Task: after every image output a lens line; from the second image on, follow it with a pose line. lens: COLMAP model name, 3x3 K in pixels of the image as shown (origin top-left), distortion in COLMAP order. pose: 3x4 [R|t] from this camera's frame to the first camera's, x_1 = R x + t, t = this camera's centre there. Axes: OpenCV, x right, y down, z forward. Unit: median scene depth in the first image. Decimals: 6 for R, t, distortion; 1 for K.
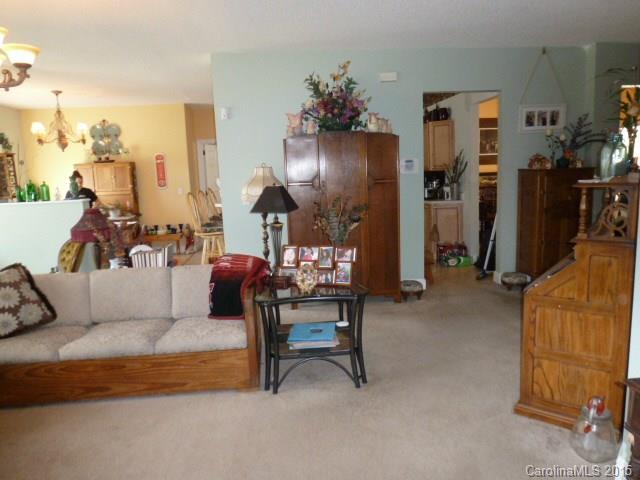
lens RADIAL K [[452.9, 0, 320.0], [0, 452.9, 240.0], [0, 0, 1]] dist [-0.046371, -0.000451]
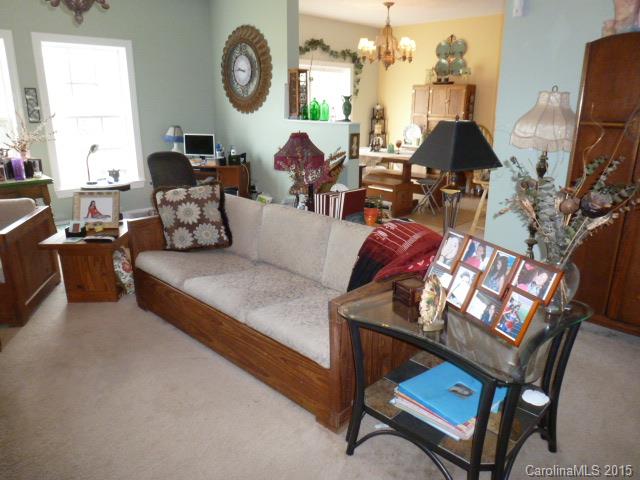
lens RADIAL K [[453.9, 0, 320.0], [0, 453.9, 240.0], [0, 0, 1]] dist [-0.065147, 0.004203]
pose [[0.648237, 0.258013, -0.716393, 0.221107], [-0.145383, 0.965471, 0.216169, -0.071390], [0.747431, -0.035977, 0.663365, 0.502681]]
